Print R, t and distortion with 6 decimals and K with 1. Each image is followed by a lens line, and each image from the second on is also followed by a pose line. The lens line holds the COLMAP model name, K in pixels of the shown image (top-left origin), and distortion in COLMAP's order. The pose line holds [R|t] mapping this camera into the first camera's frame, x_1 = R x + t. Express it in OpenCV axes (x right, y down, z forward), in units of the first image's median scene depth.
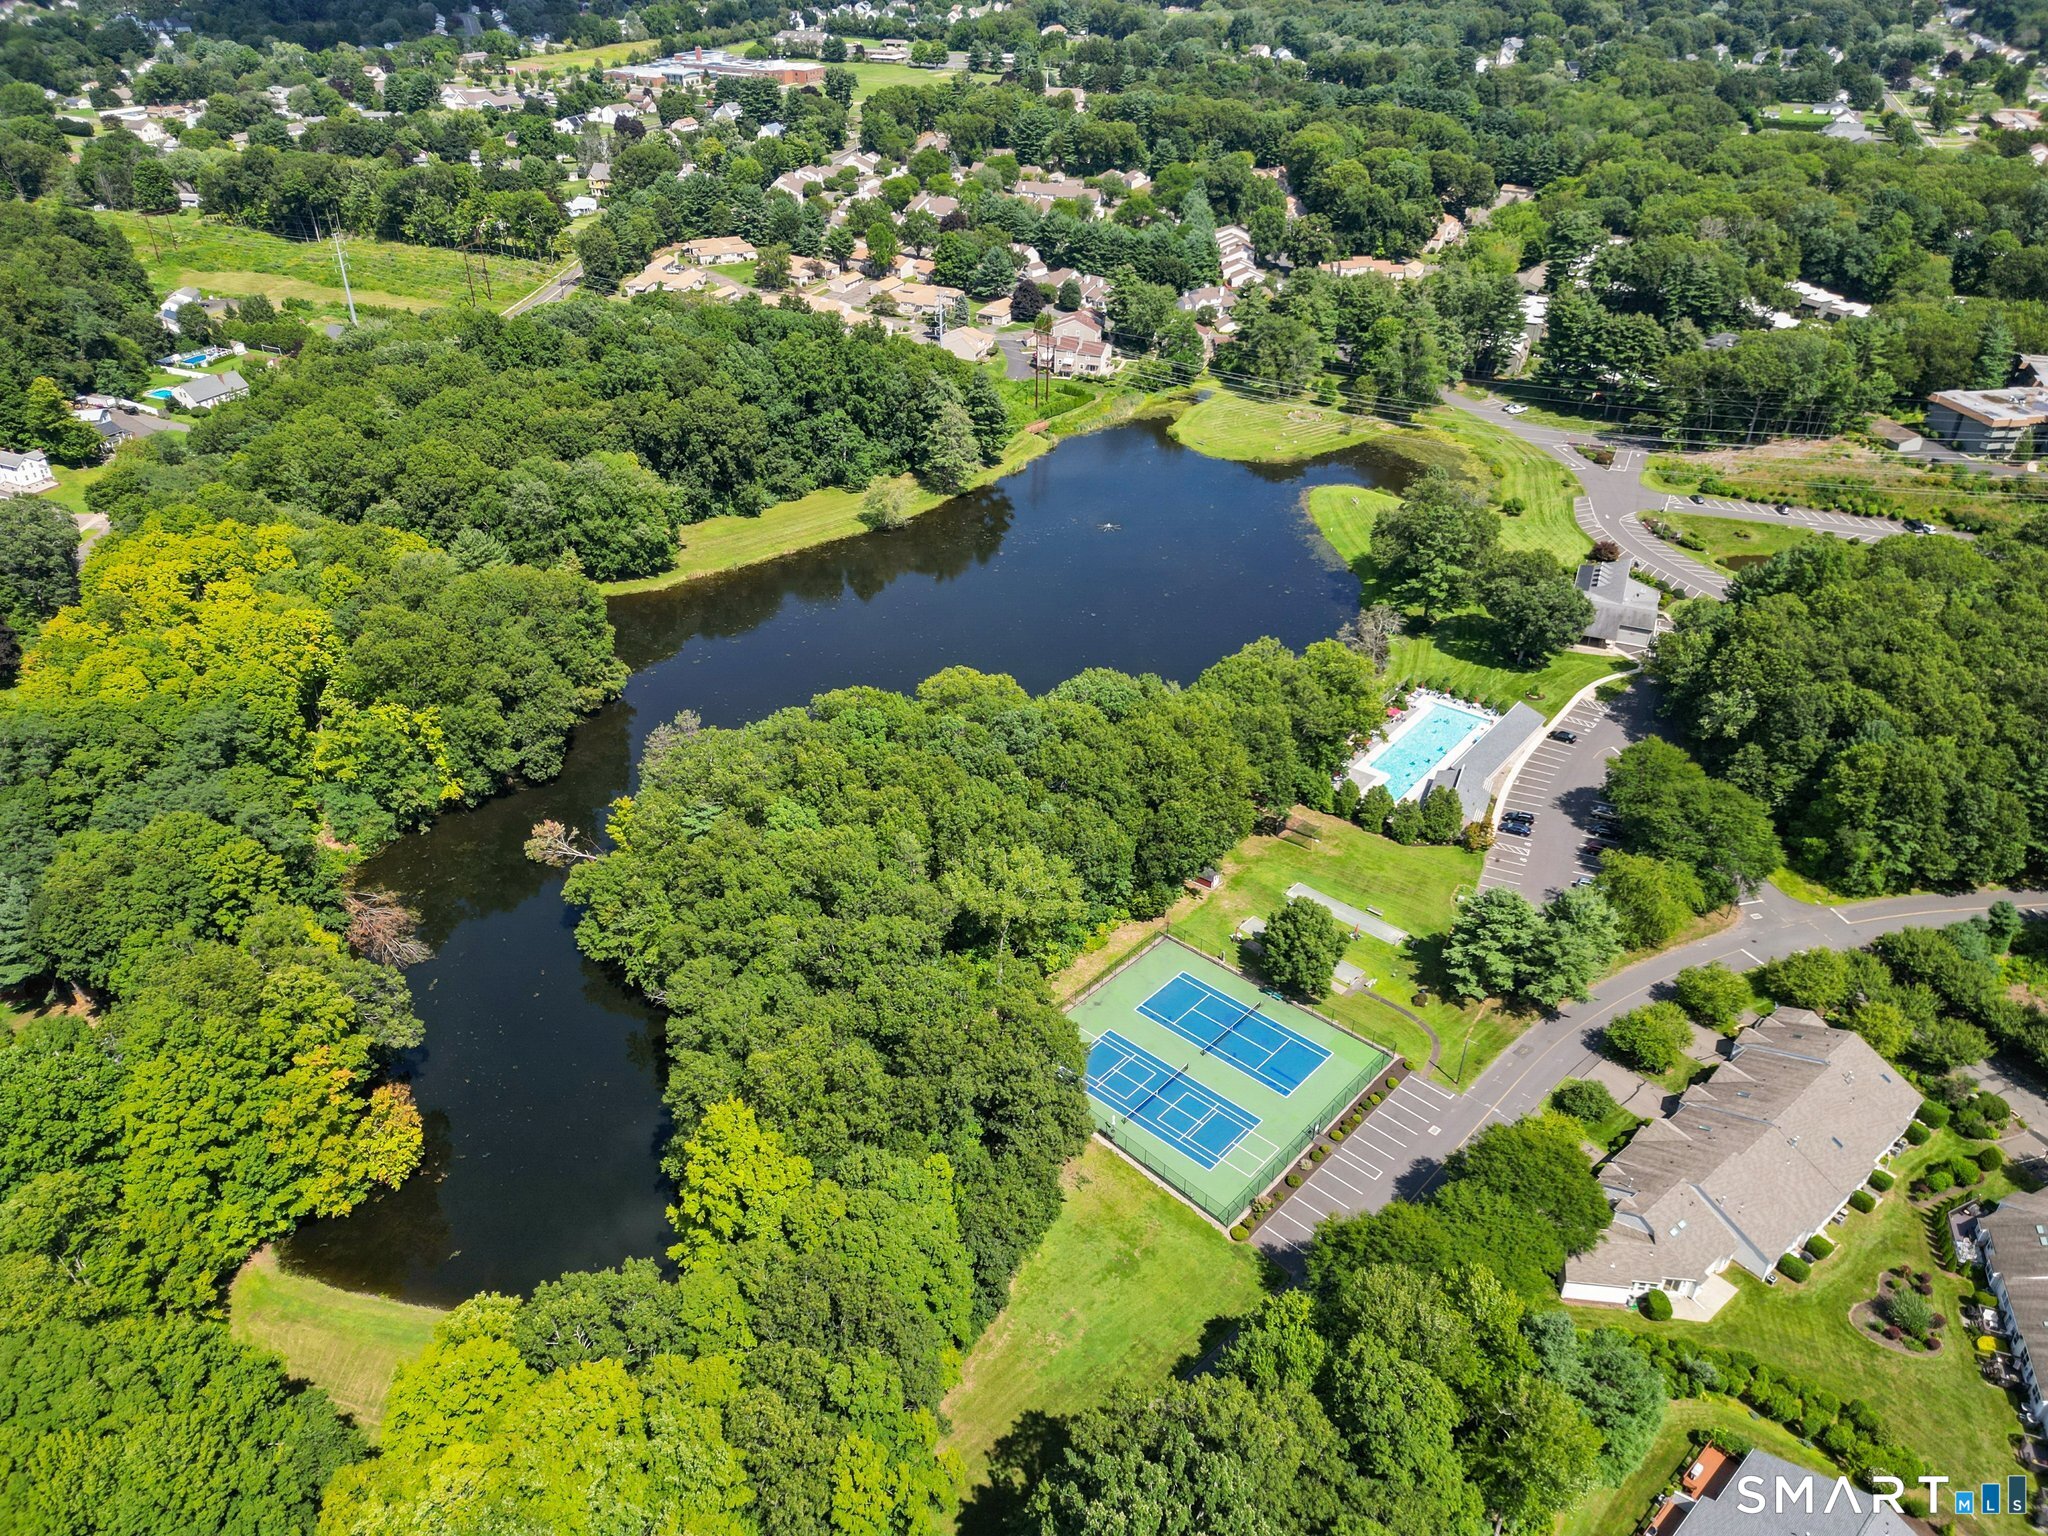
lens RADIAL K [[1431.7, 0, 1024.0], [0, 1431.7, 768.0], [0, 0, 1]] dist [0.090354, -0.093813]
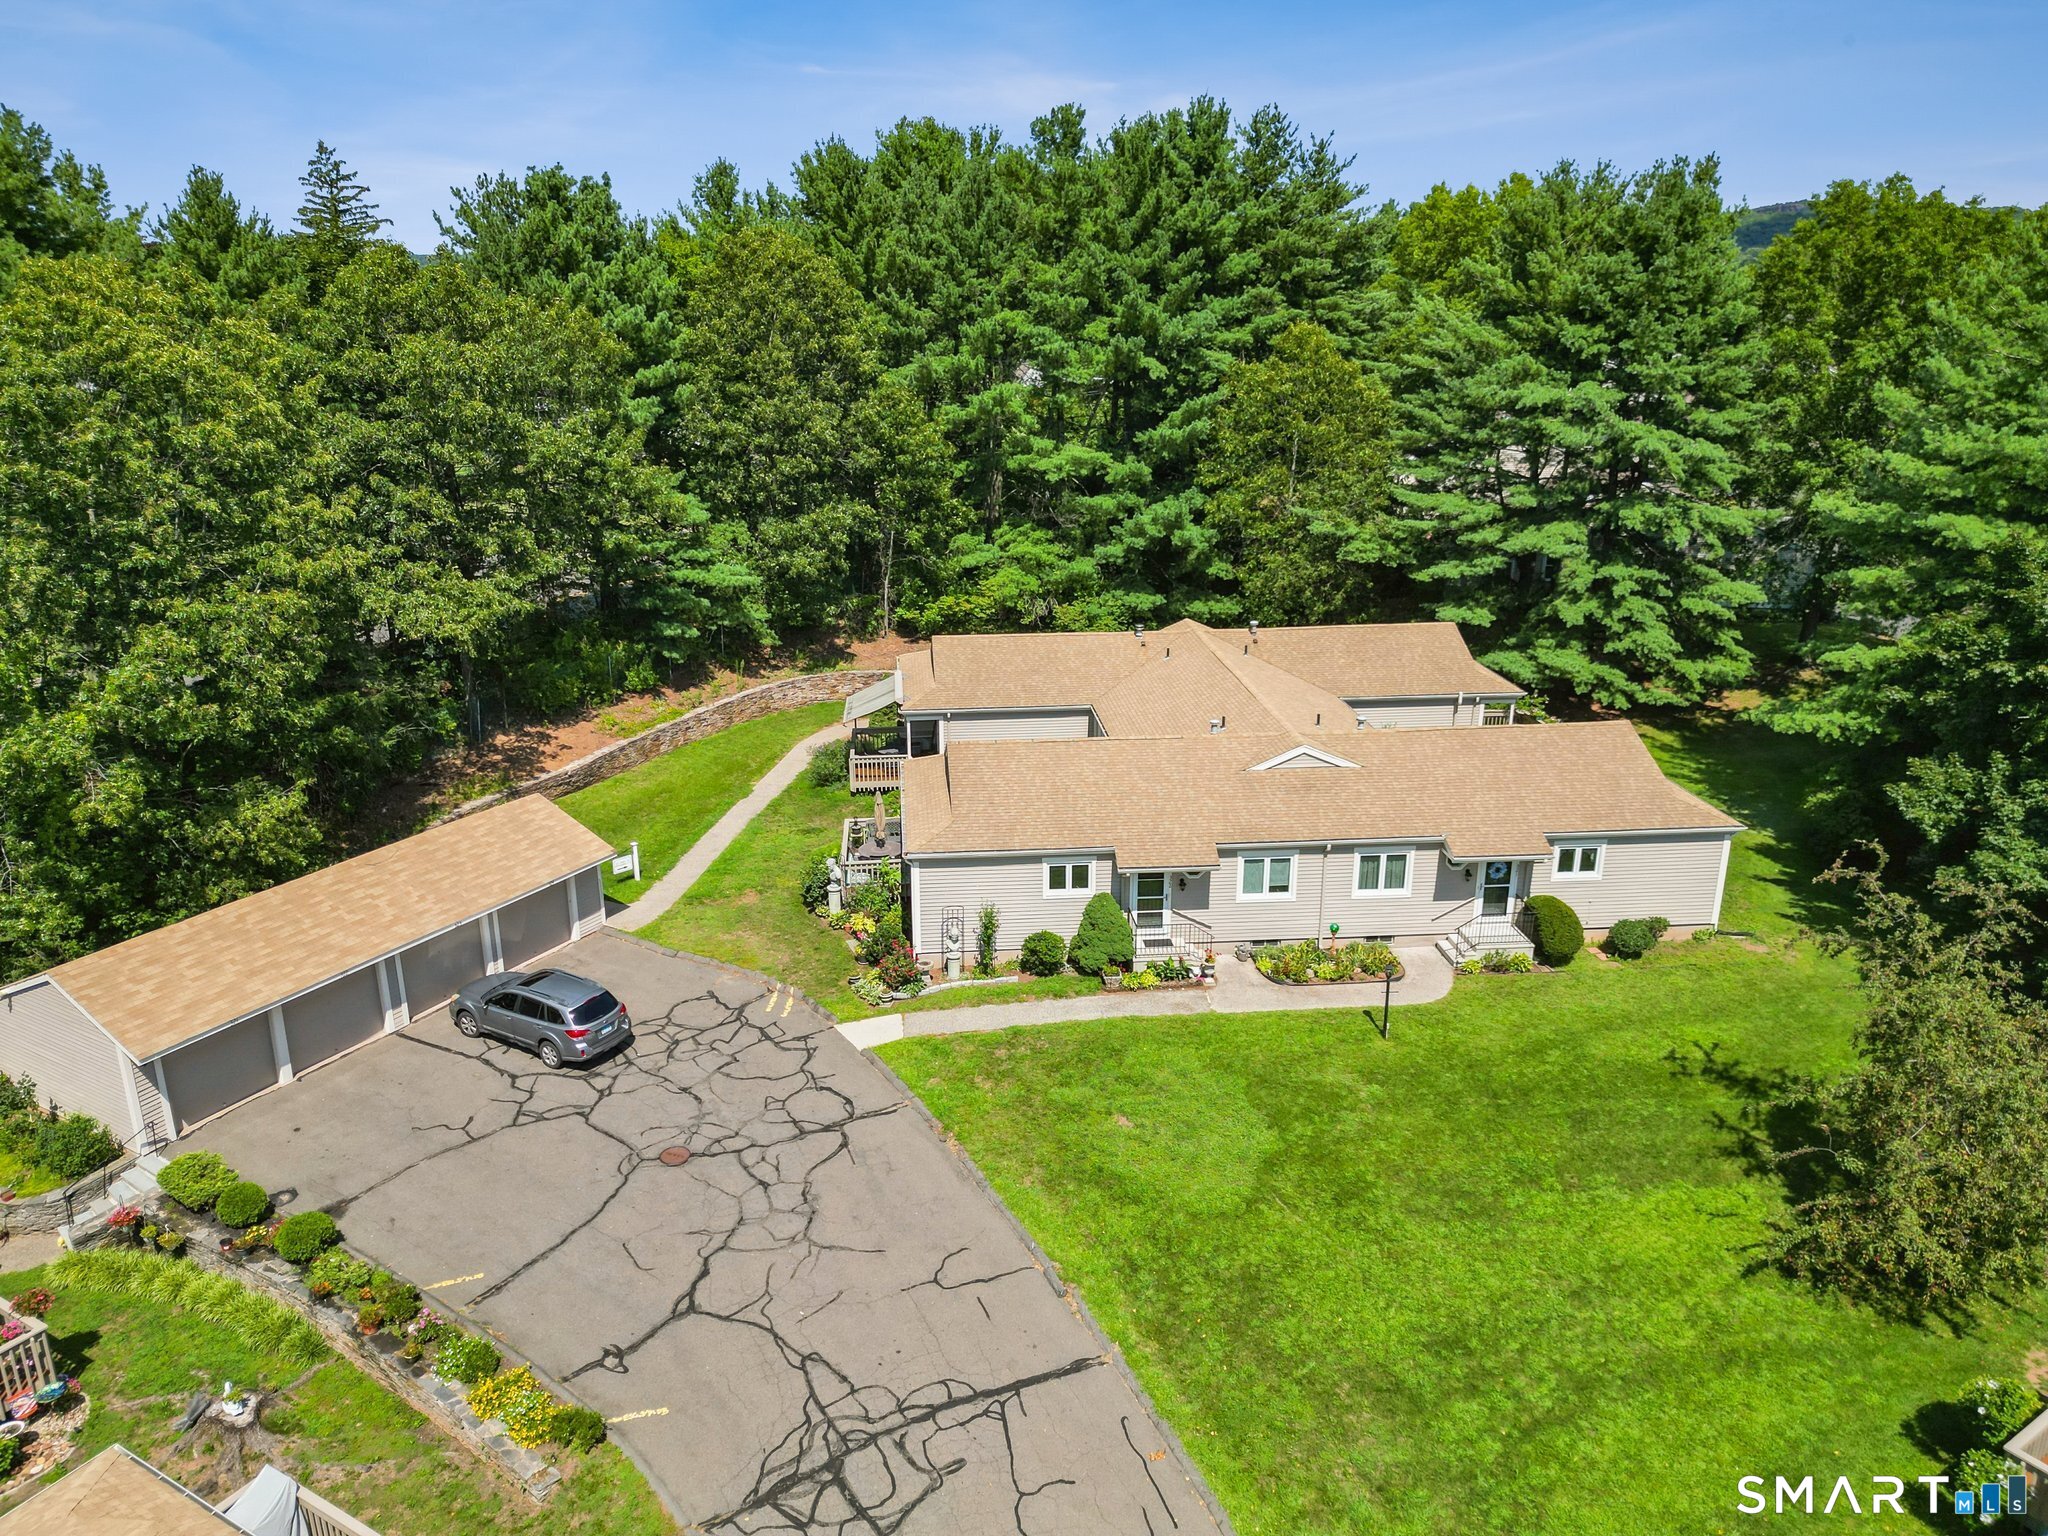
lens RADIAL K [[1431.7, 0, 1024.0], [0, 1431.7, 768.0], [0, 0, 1]] dist [0.090354, -0.093813]
pose [[0.923832, 0.111904, -0.366075, -0.102044], [-0.188273, 0.965482, -0.179992, -0.182965], [0.333297, 0.235205, 0.913012, 0.494237]]
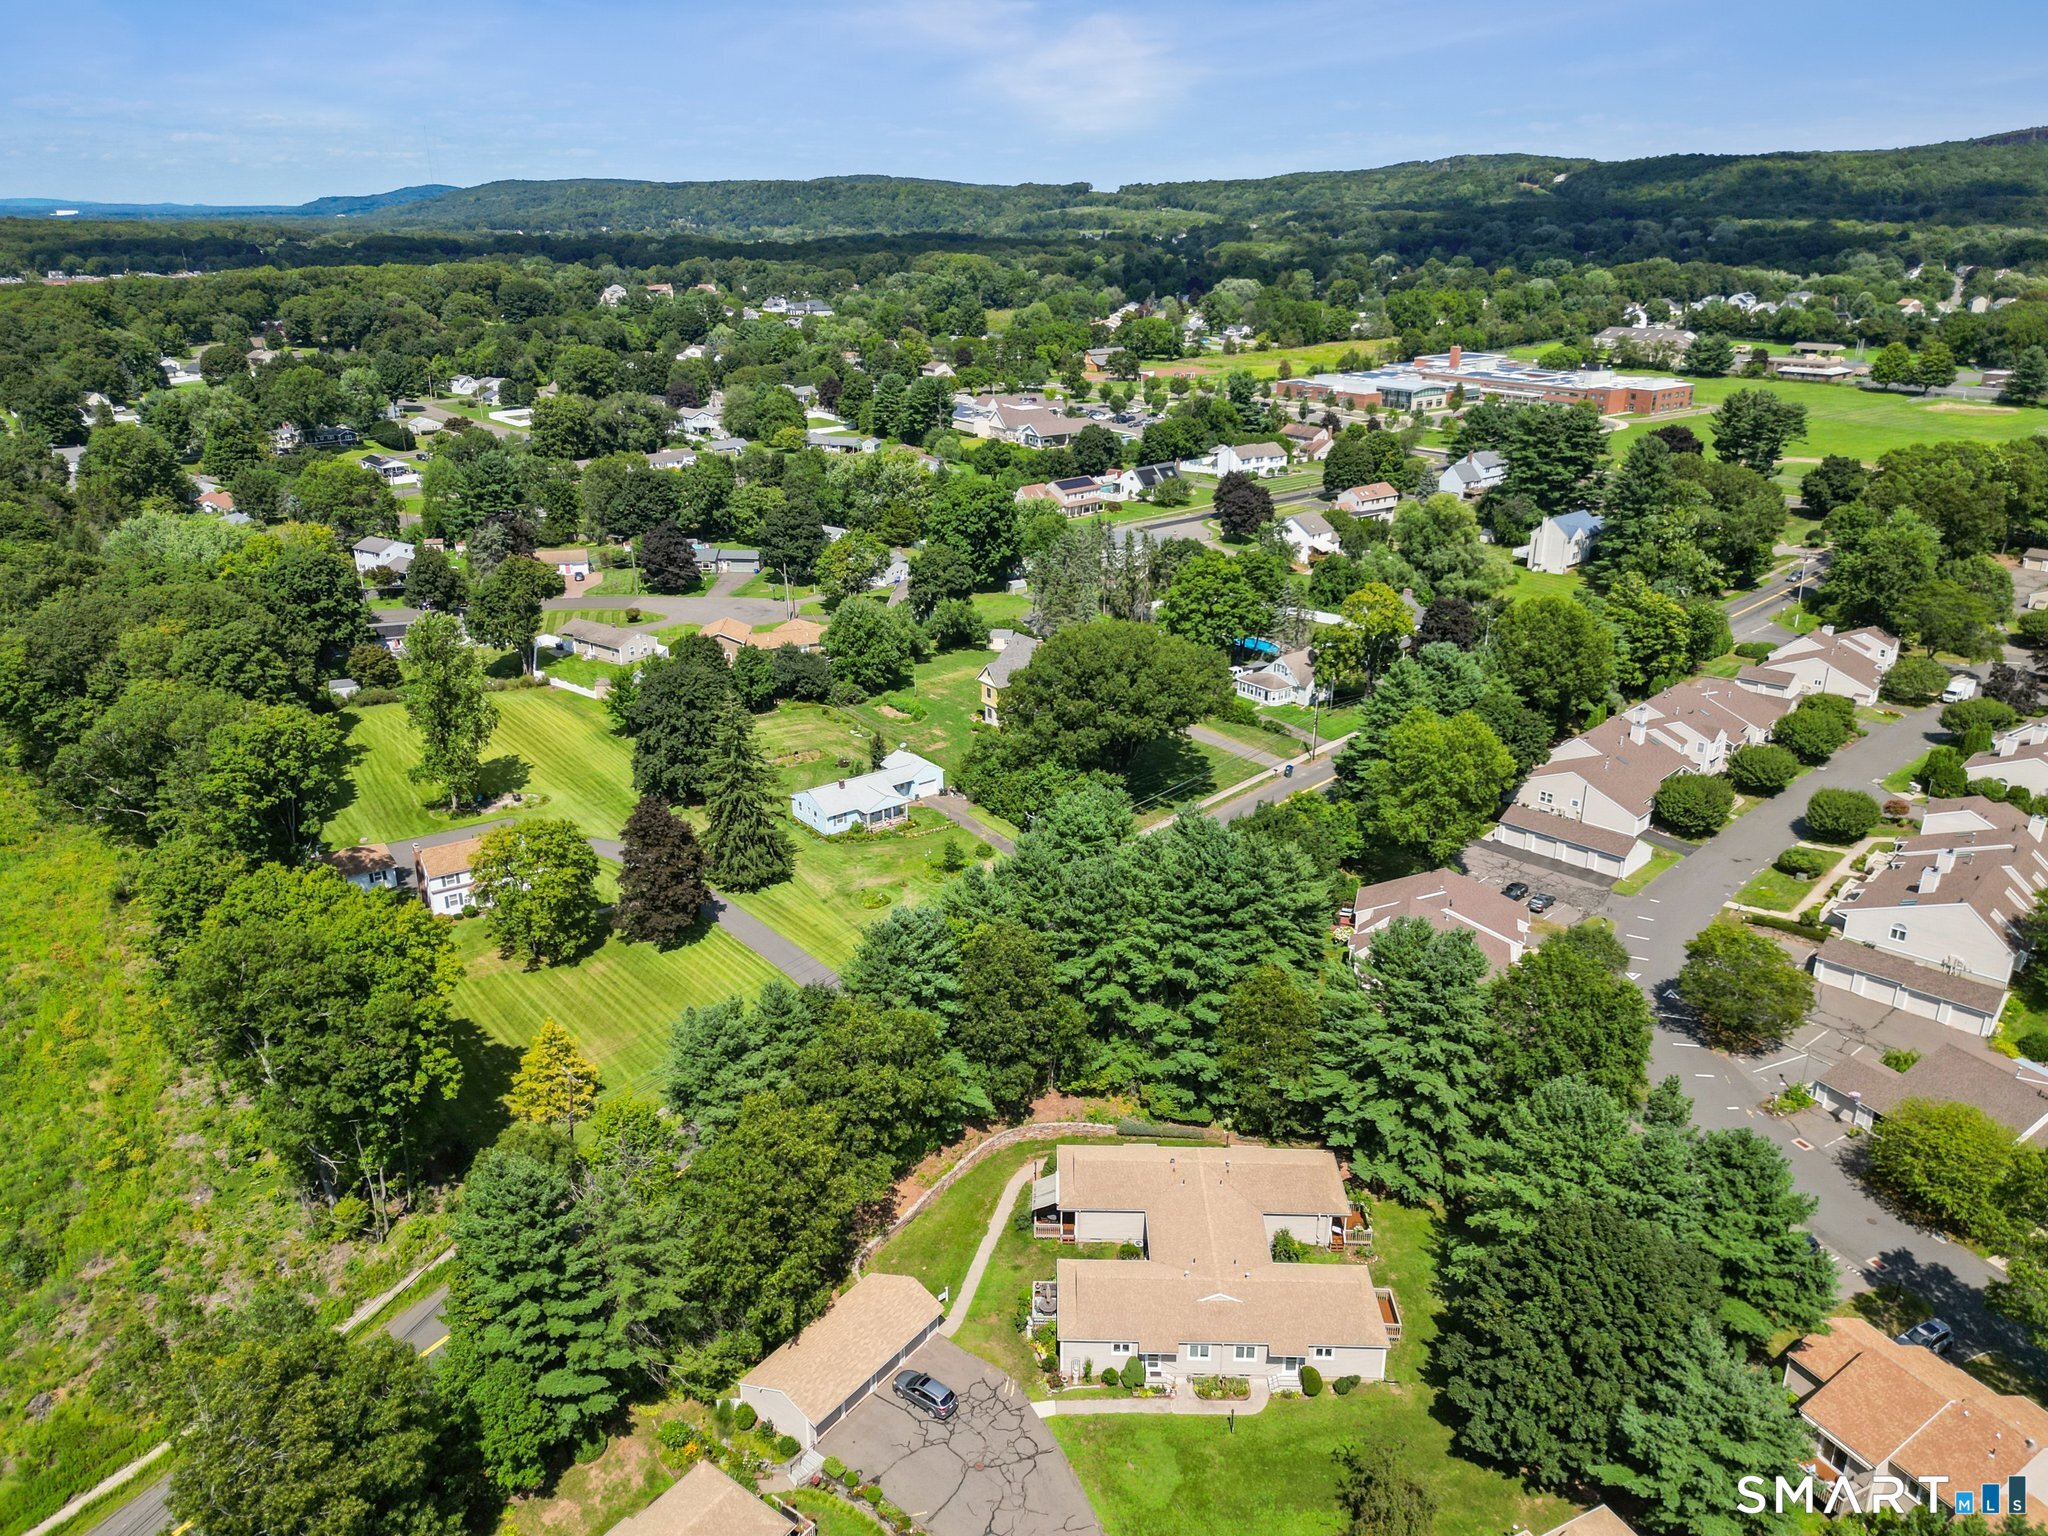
lens RADIAL K [[1431.7, 0, 1024.0], [0, 1431.7, 768.0], [0, 0, 1]] dist [0.090354, -0.093813]
pose [[0.877194, 0.165267, -0.450796, -0.082852], [-0.243591, 0.962273, -0.121218, -0.210731], [0.413756, 0.216142, 0.884358, 0.432990]]
